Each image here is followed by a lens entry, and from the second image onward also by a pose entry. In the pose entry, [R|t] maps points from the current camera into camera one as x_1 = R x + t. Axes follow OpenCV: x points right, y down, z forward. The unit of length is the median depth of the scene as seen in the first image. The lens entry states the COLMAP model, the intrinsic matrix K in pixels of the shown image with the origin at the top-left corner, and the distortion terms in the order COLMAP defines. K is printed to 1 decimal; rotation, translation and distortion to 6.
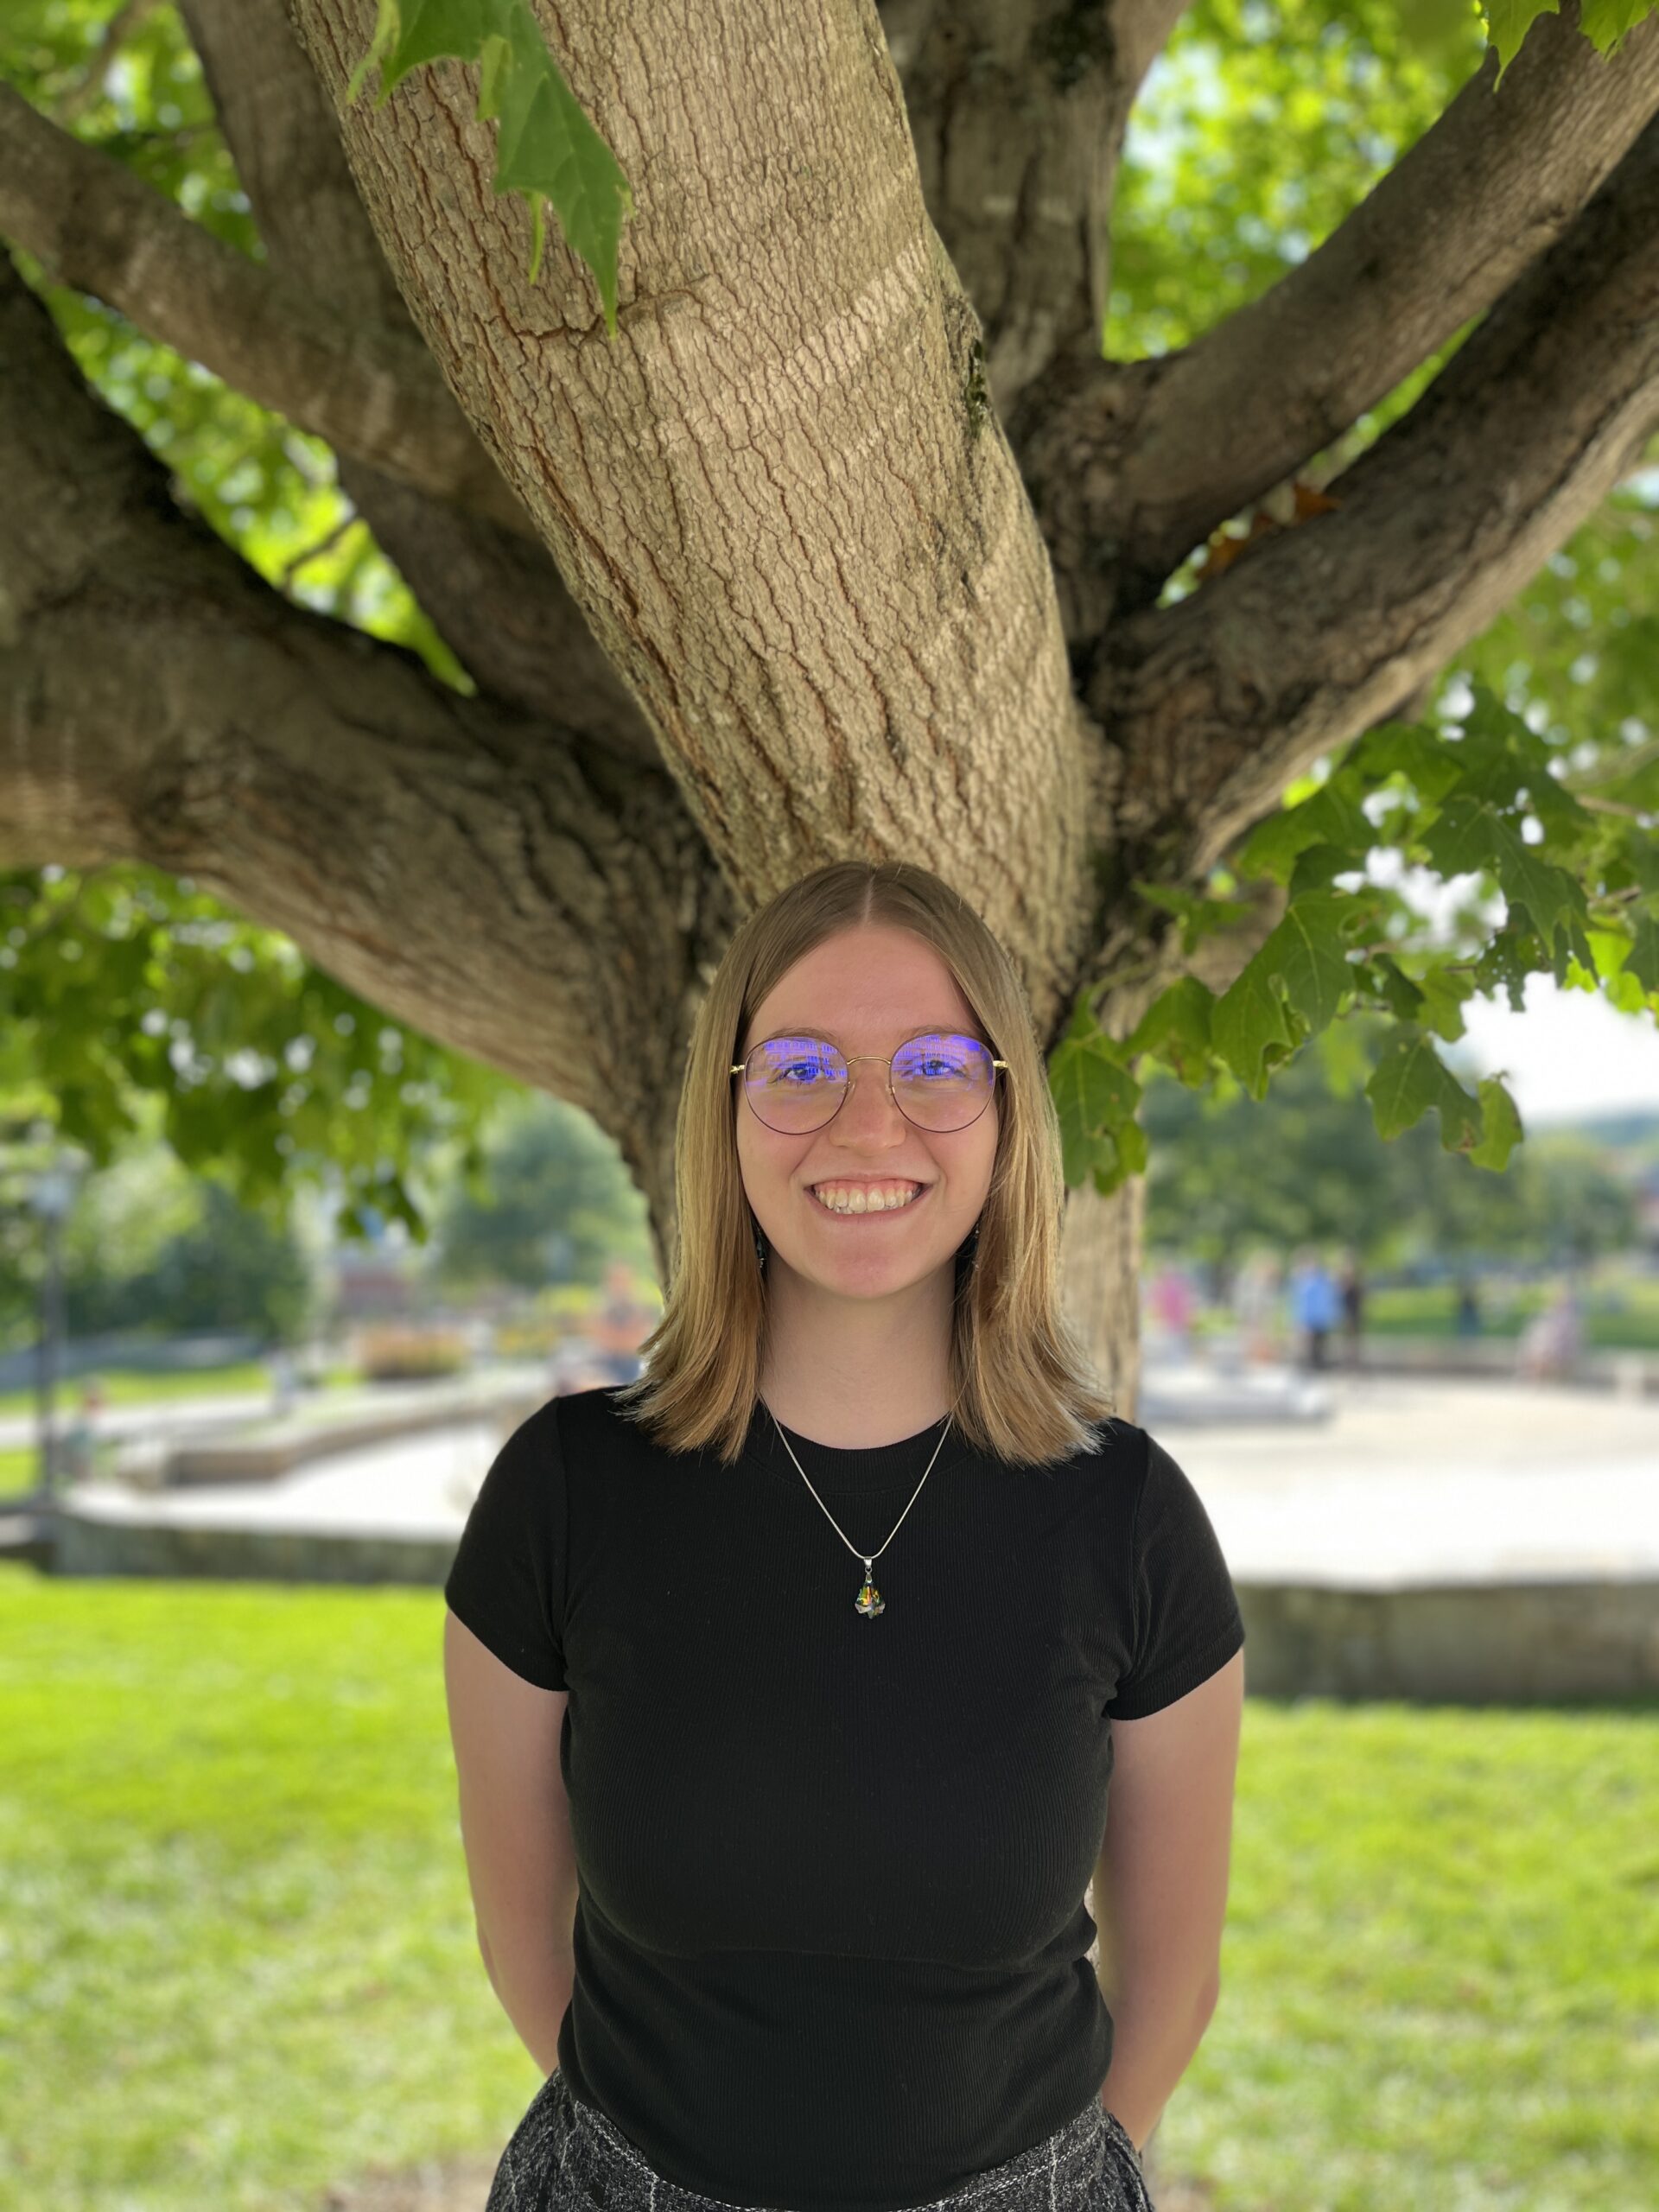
lens RADIAL K [[1681.6, 0, 833.3], [0, 1681.6, 1113.6], [0, 0, 1]] dist [0.050737, -0.063731]
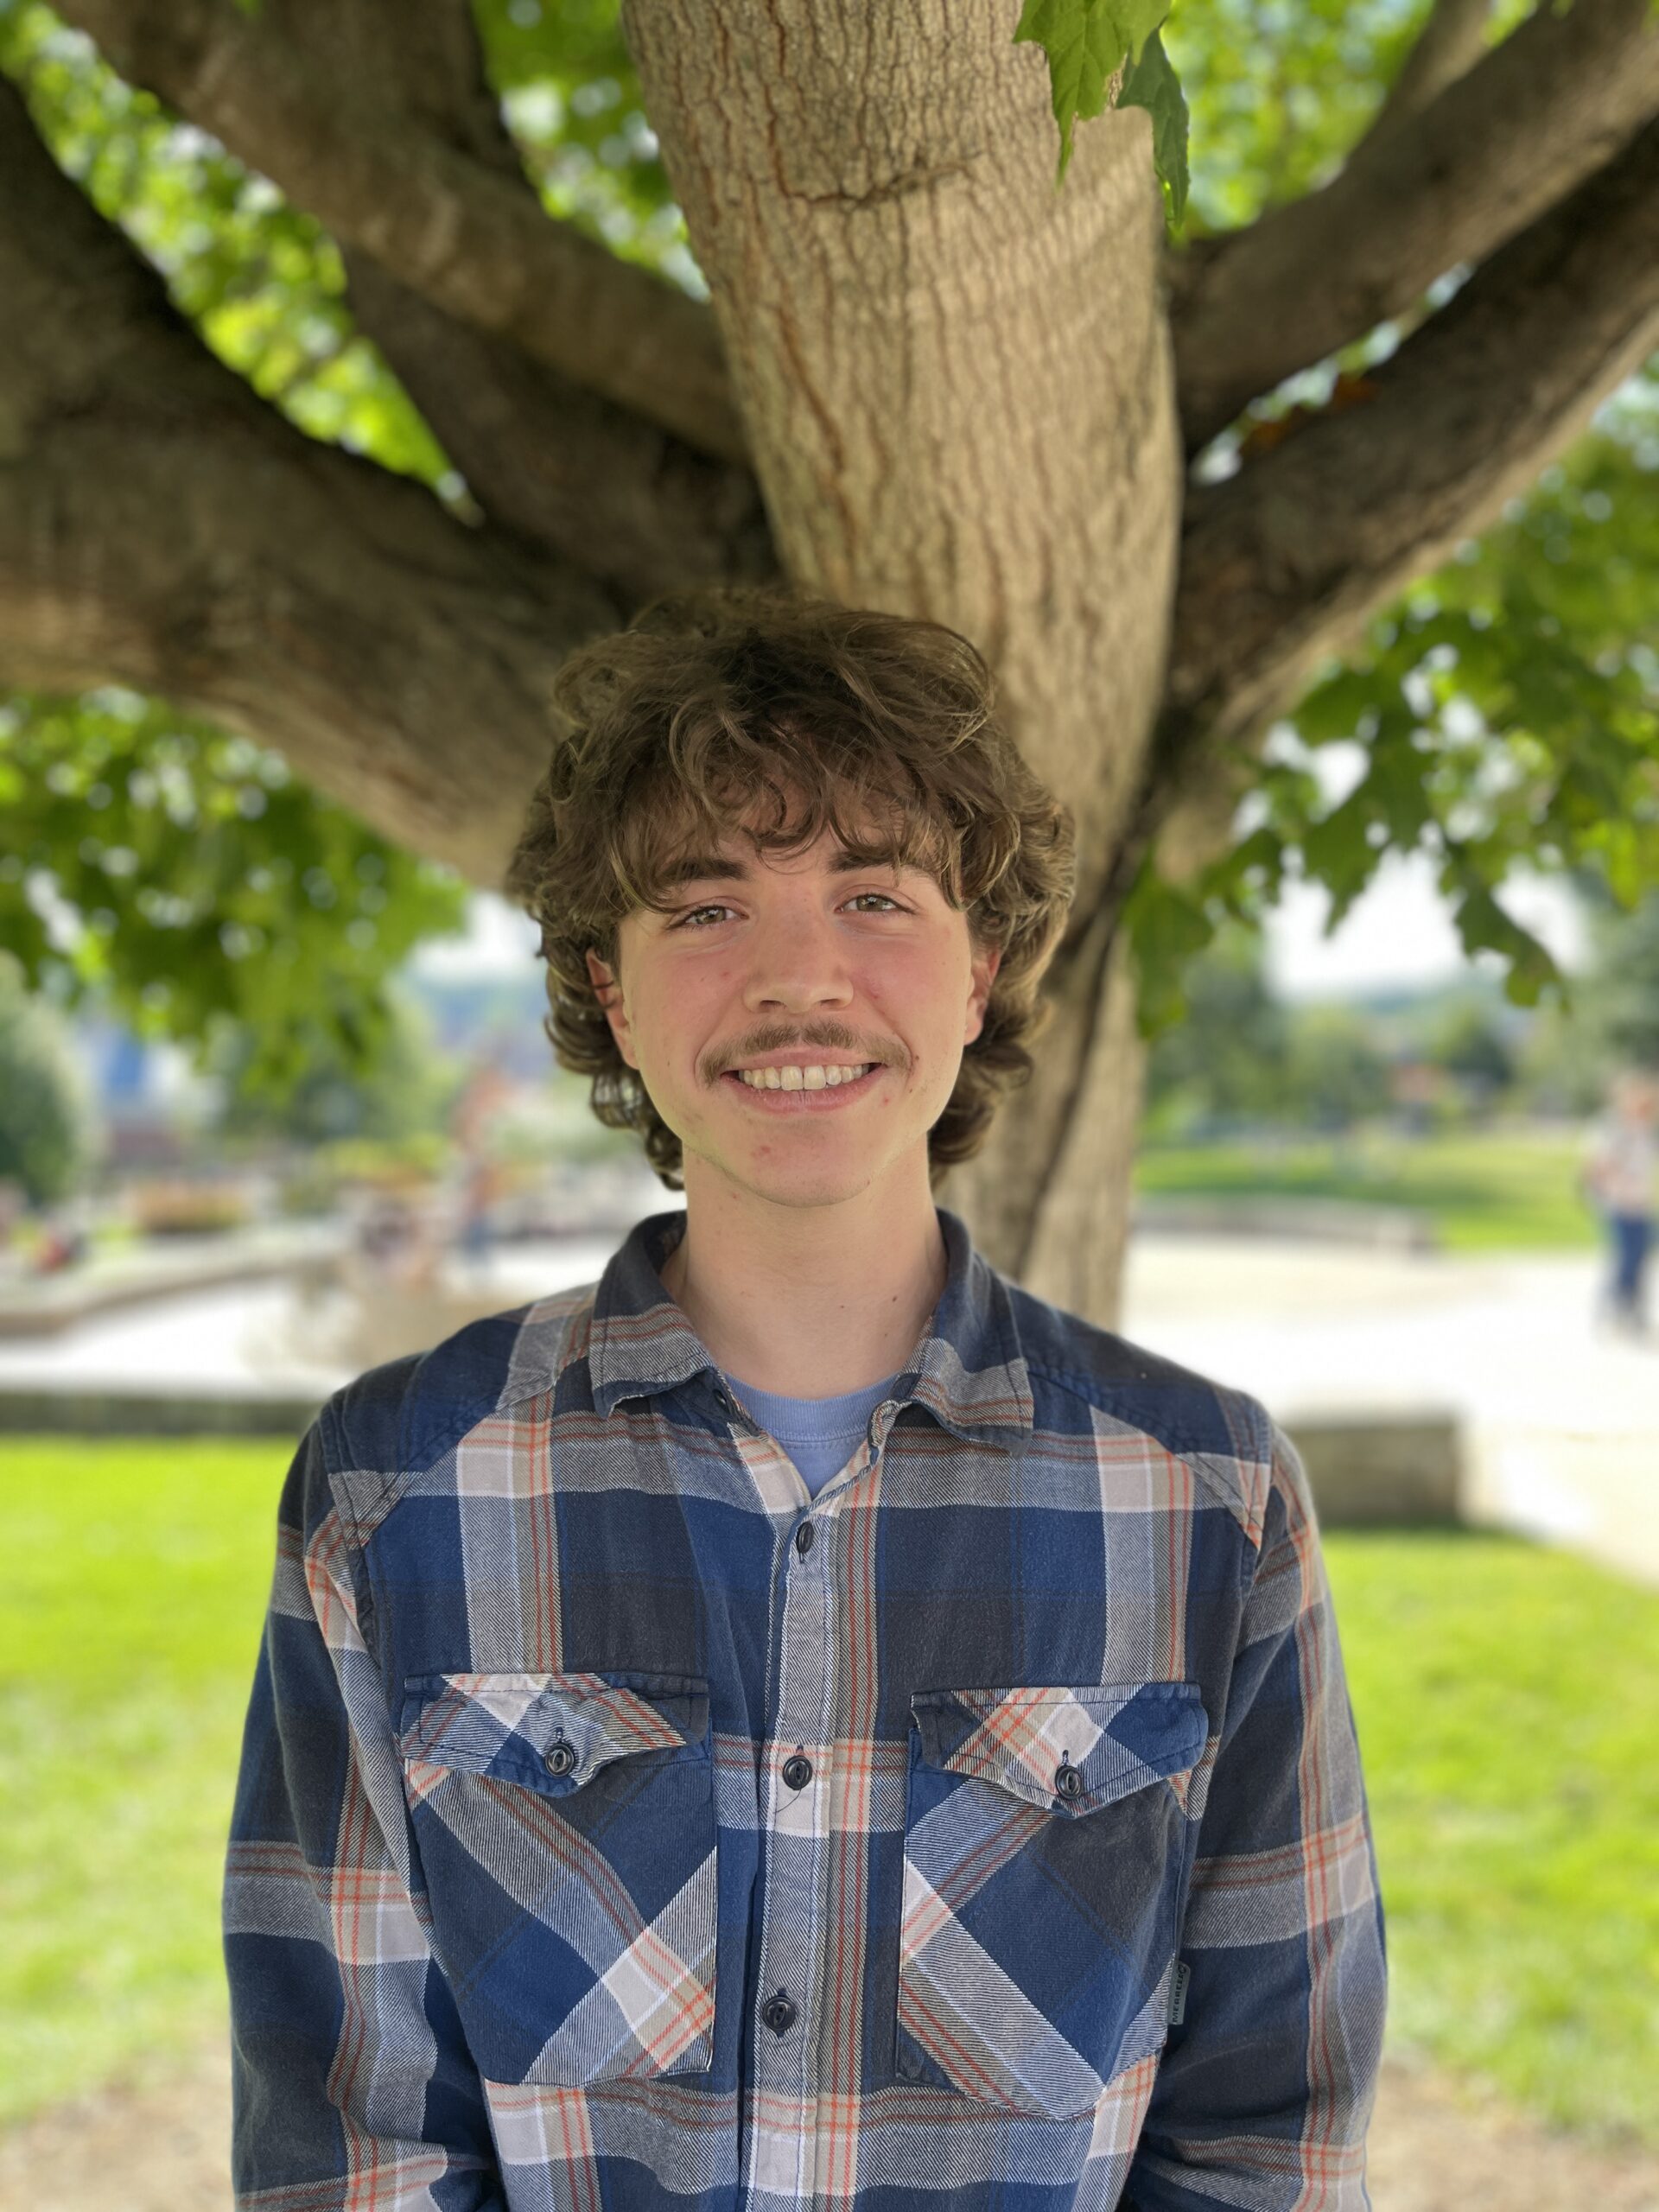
lens RADIAL K [[1681.6, 0, 818.1], [0, 1681.6, 1099.8], [0, 0, 1]] dist [0.050737, -0.063731]
pose [[0.993065, 0.011947, 0.116956, -0.220160], [-0.020644, 0.997086, 0.073435, 0.014751], [-0.115738, -0.075340, 0.990418, -0.062263]]
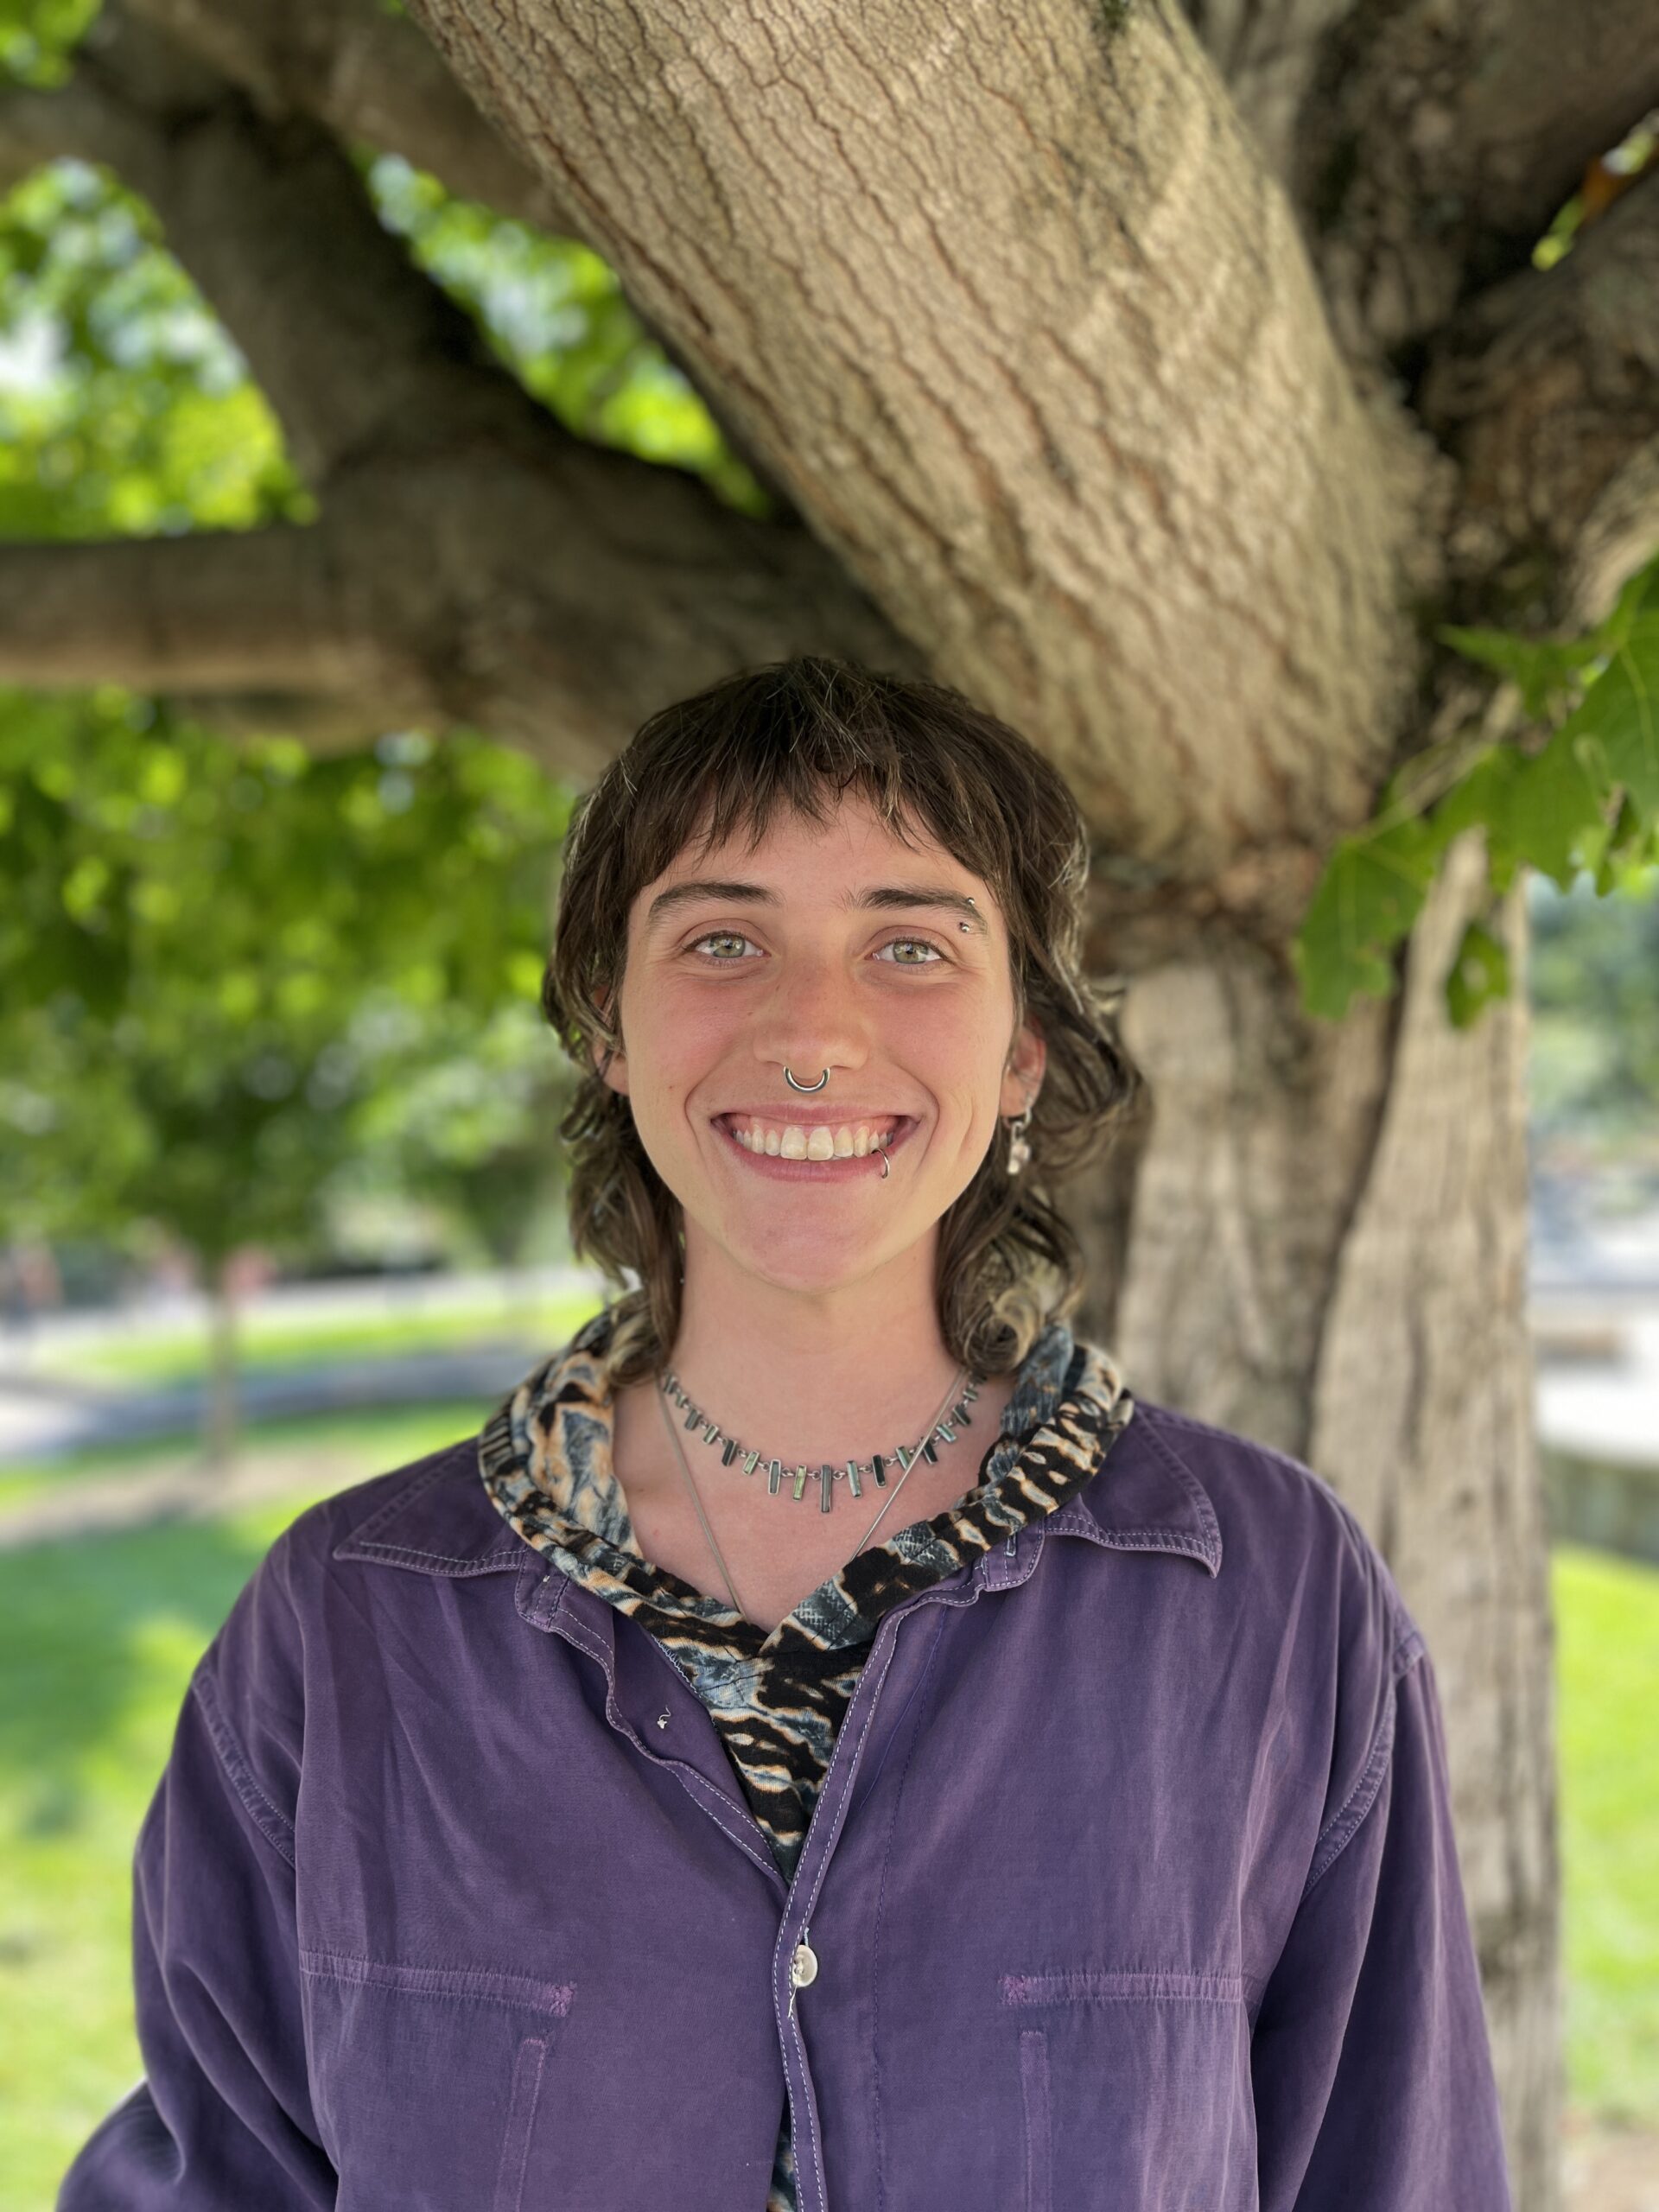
lens RADIAL K [[1681.6, 0, 843.3], [0, 1681.6, 1102.2], [0, 0, 1]] dist [0.050737, -0.063731]
pose [[0.954397, -0.014109, -0.298206, 0.167214], [0.036338, 0.996946, 0.069130, 0.021695], [0.296320, -0.076814, 0.951995, 0.177353]]
